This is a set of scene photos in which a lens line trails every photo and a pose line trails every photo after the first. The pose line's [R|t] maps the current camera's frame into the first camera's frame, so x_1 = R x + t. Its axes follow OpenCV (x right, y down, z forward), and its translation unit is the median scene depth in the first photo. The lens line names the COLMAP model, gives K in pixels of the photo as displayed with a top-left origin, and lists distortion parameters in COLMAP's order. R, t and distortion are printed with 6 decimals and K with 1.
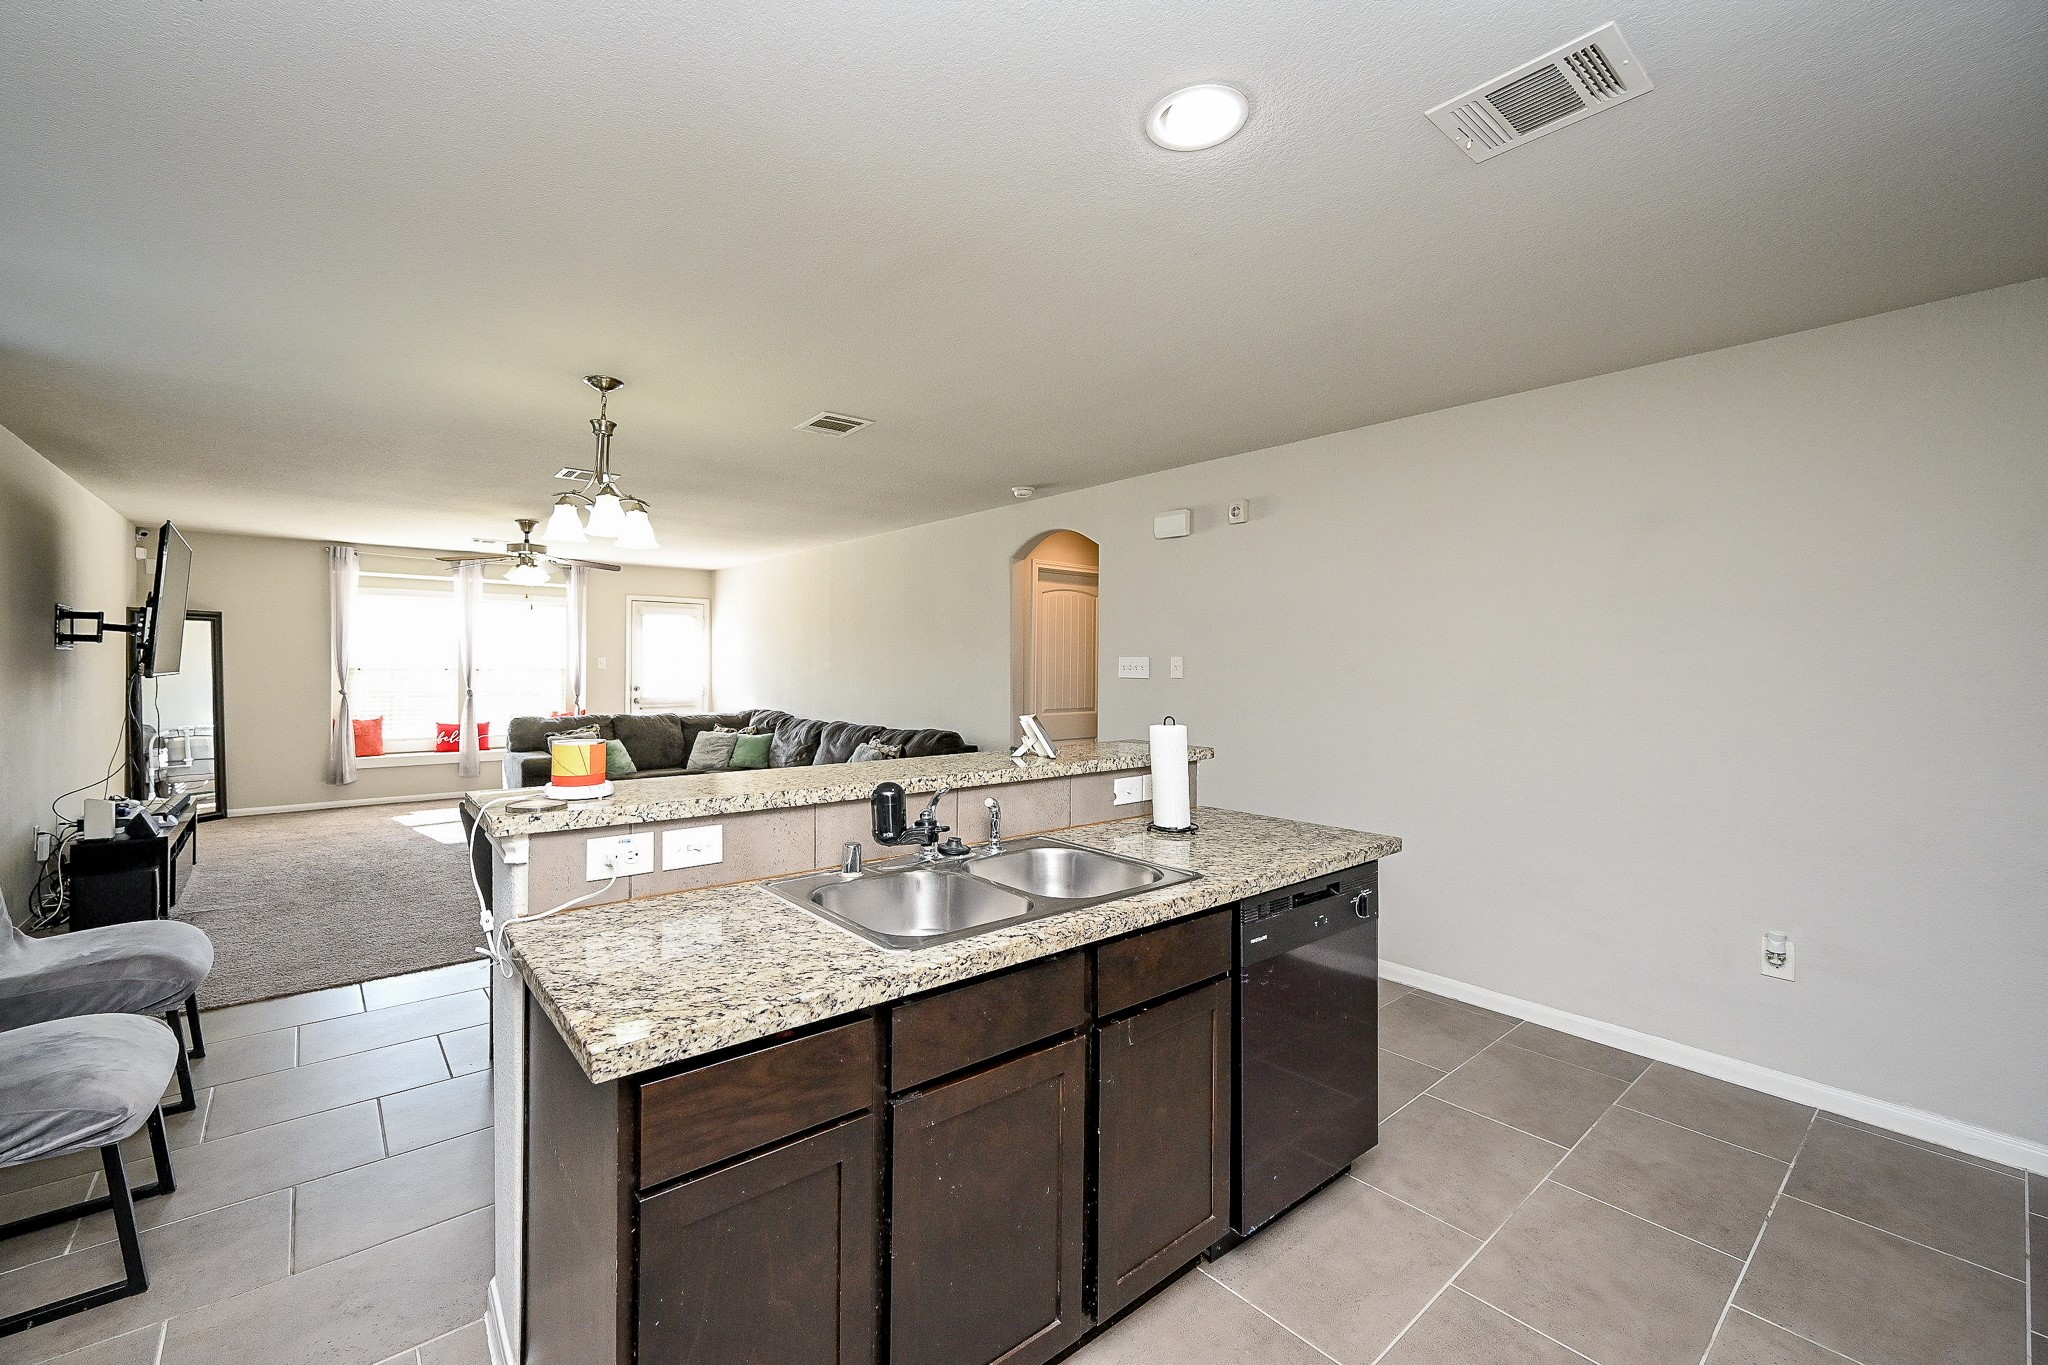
lens RADIAL K [[823.4, 0, 1021.5], [0, 823.4, 679.3], [0, 0, 1]] dist [0.000850, 0.000675]
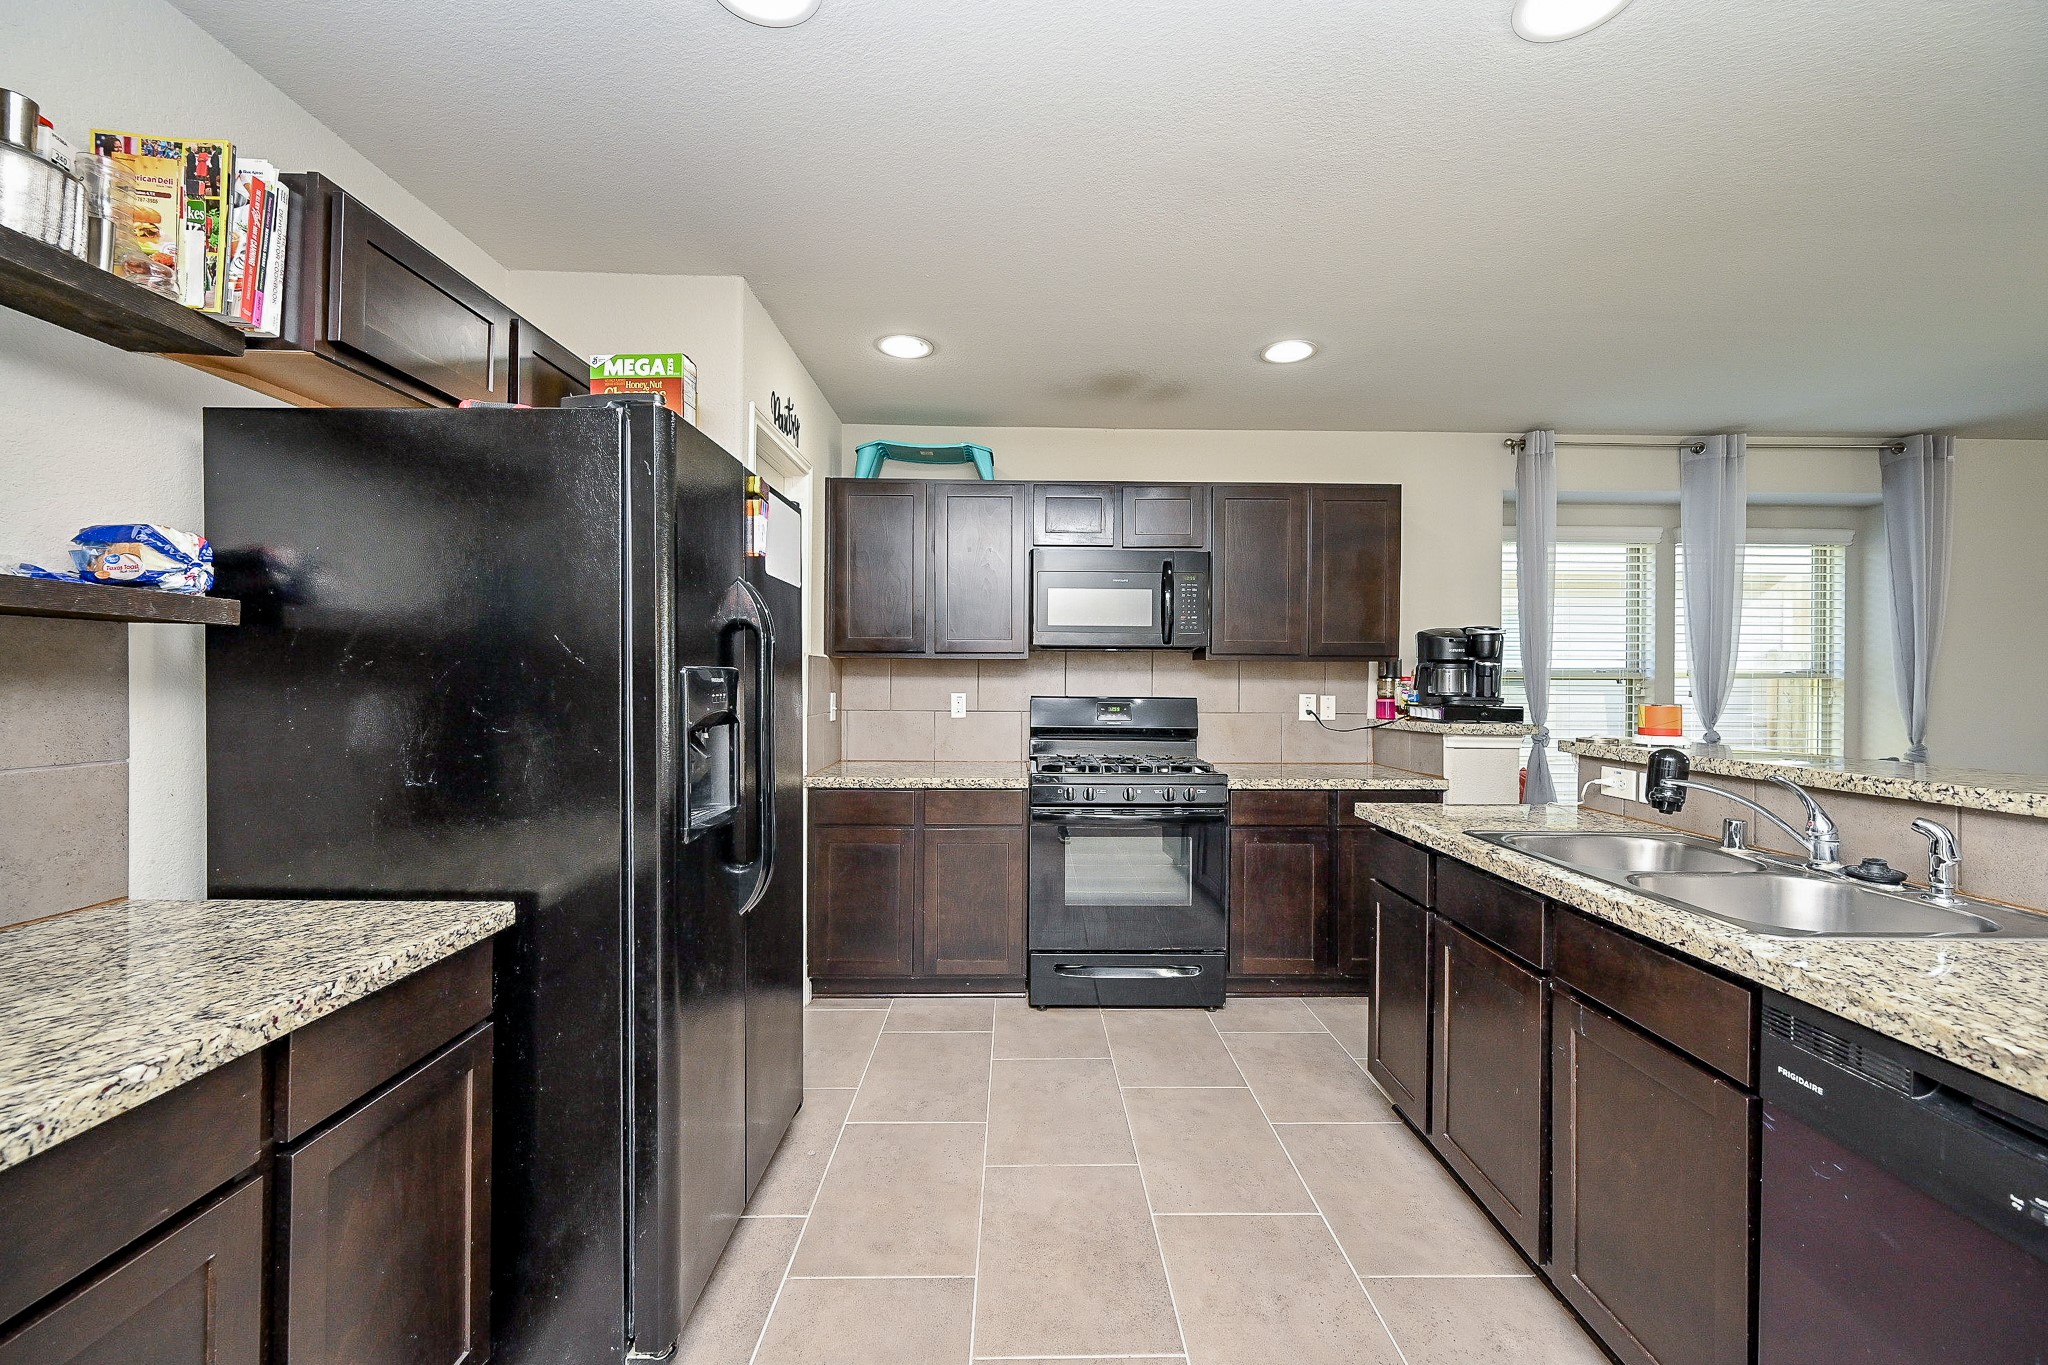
lens RADIAL K [[823.4, 0, 1036.6], [0, 823.4, 678.4], [0, 0, 1]] dist [0.000850, 0.000675]
pose [[-0.626301, -0.008570, -0.779534, 1.050353], [-0.014907, 0.999888, 0.000984, 0.038130], [0.779438, 0.012237, -0.626359, 0.909501]]
